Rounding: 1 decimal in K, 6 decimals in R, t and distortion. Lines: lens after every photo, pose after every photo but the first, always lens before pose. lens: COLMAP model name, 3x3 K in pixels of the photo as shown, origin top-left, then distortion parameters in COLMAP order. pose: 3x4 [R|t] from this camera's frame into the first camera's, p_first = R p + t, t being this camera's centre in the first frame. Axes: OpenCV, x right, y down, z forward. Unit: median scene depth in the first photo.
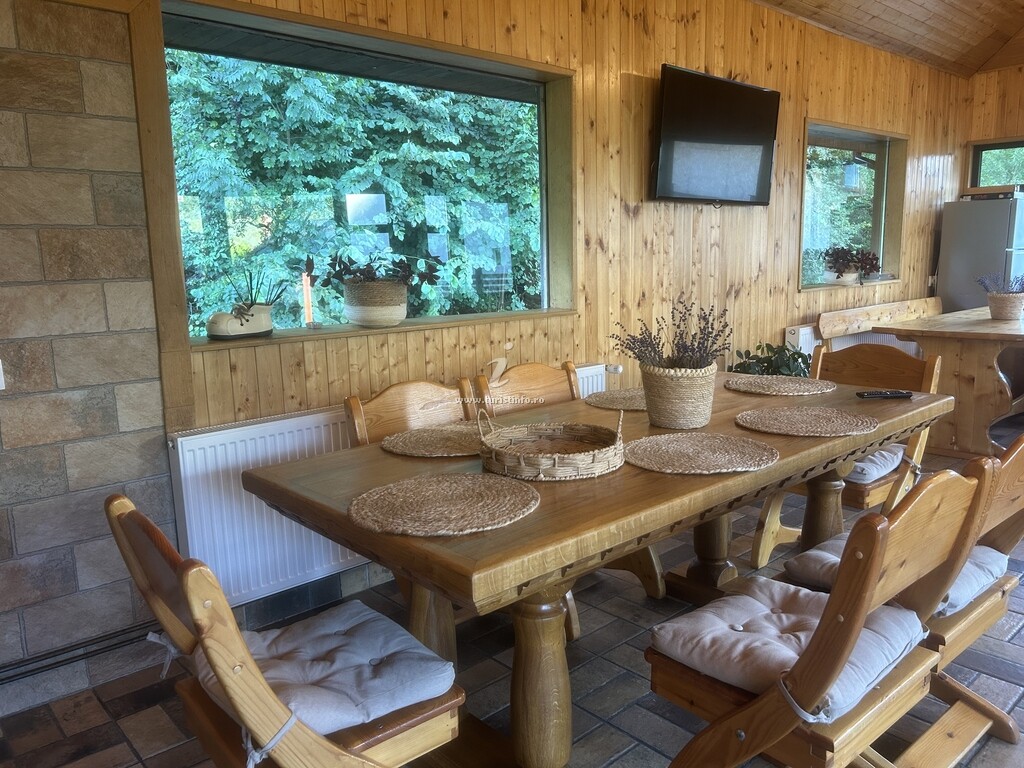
lens RADIAL K [[774.2, 0, 518.6], [0, 774.2, 384.5], [0, 0, 1]] dist [0.039692, -0.038150]
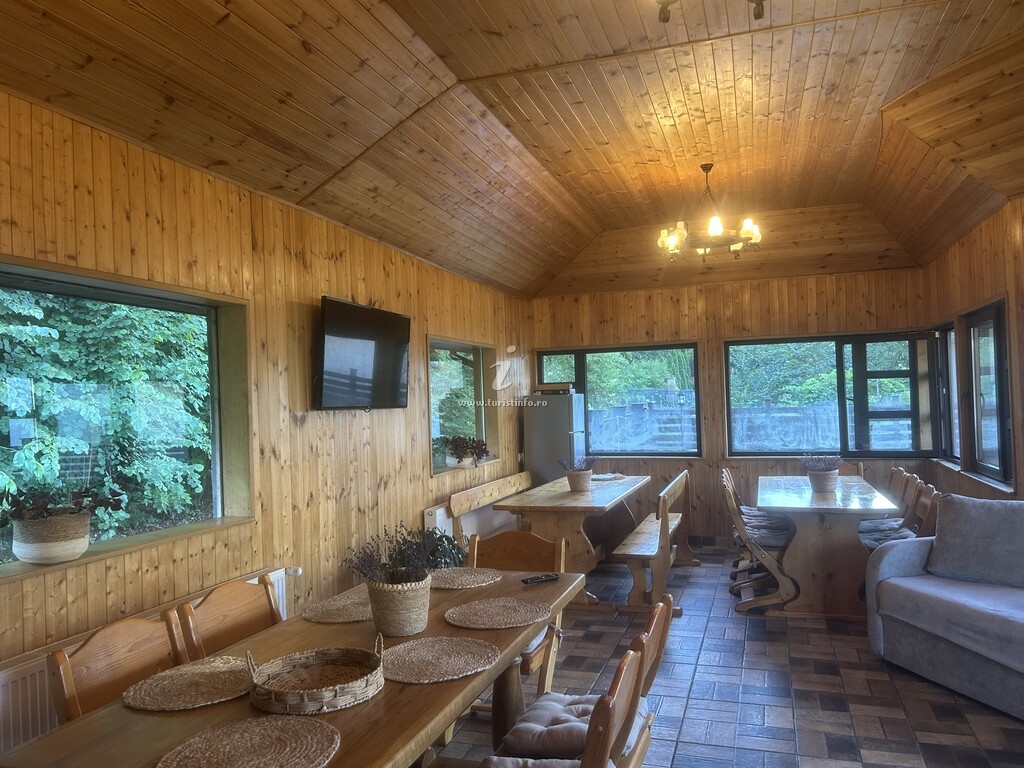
lens RADIAL K [[774.2, 0, 507.6], [0, 774.2, 383.2], [0, 0, 1]] dist [0.039692, -0.038150]
pose [[0.870339, 0.003179, 0.492442, -0.138198], [0.095255, 0.980007, -0.174679, -0.056065], [-0.483152, 0.198938, 0.852636, -0.084354]]
